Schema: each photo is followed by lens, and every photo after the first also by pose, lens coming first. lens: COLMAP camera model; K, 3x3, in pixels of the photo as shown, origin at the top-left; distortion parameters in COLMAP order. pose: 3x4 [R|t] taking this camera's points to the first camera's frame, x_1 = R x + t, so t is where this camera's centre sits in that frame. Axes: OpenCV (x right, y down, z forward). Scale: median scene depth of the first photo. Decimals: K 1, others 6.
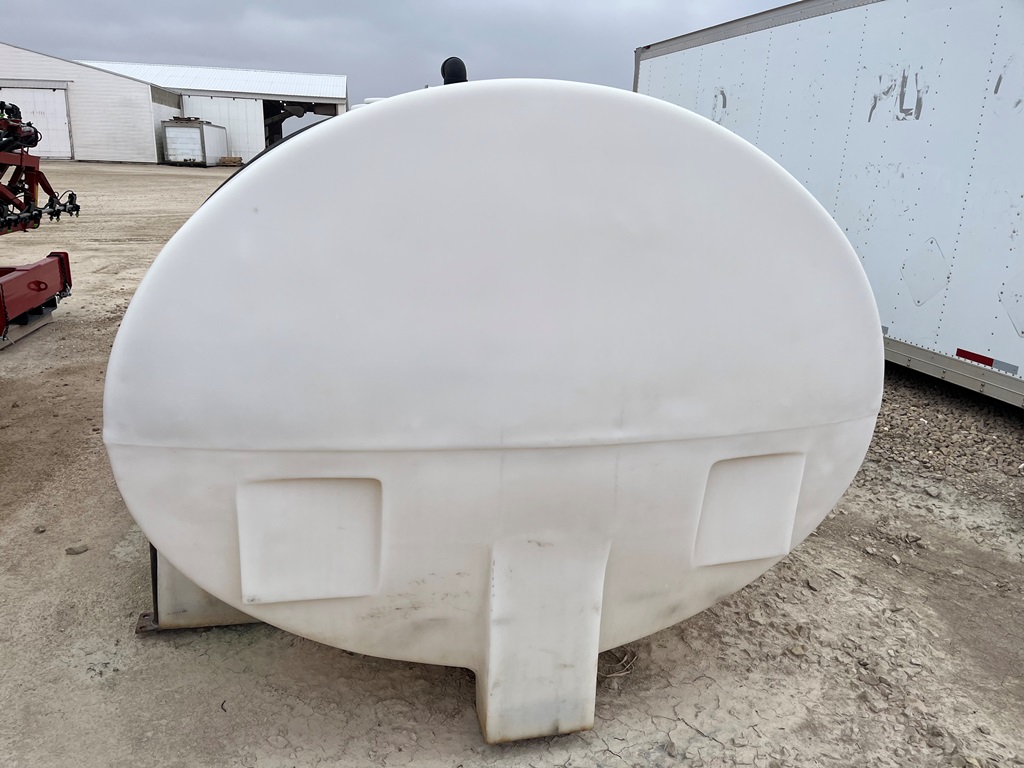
lens RADIAL K [[772.7, 0, 485.2], [0, 772.7, 398.7], [0, 0, 1]] dist [0.080653, -0.100449]
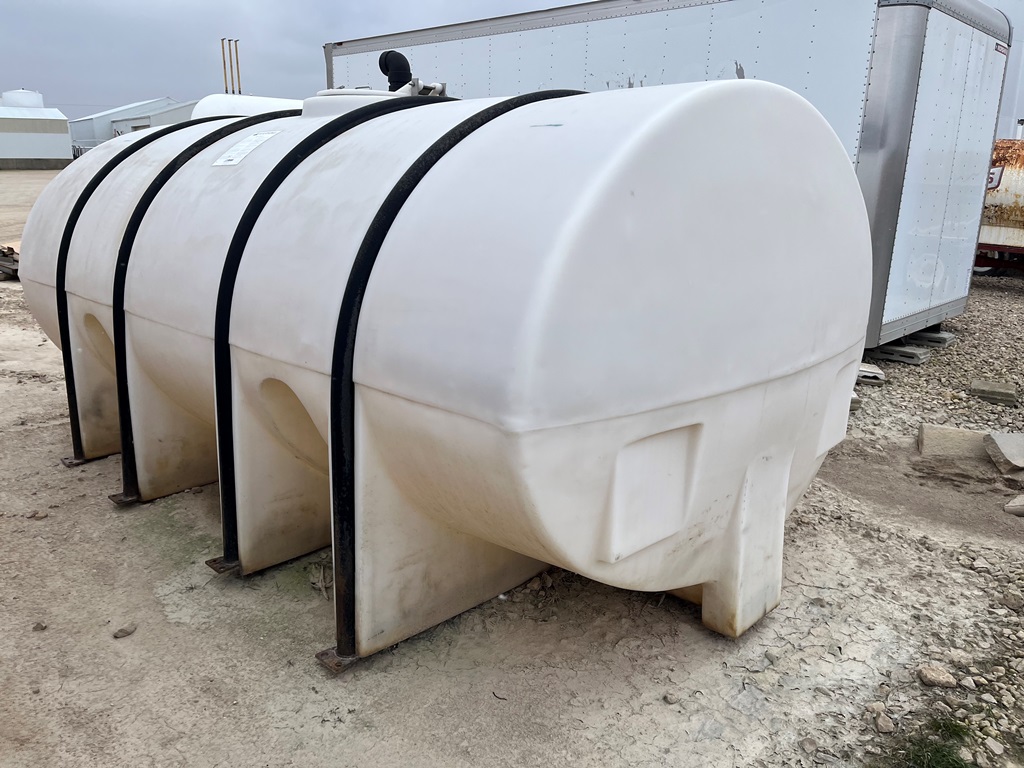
lens RADIAL K [[772.8, 0, 512.0], [0, 772.8, 384.0], [0, 0, 1]] dist [0.080646, -0.088505]
pose [[0.856251, -0.157713, 0.491895, -0.822382], [0.163538, 0.986035, 0.031470, -0.031440], [-0.489989, 0.053497, 0.870085, 0.116100]]
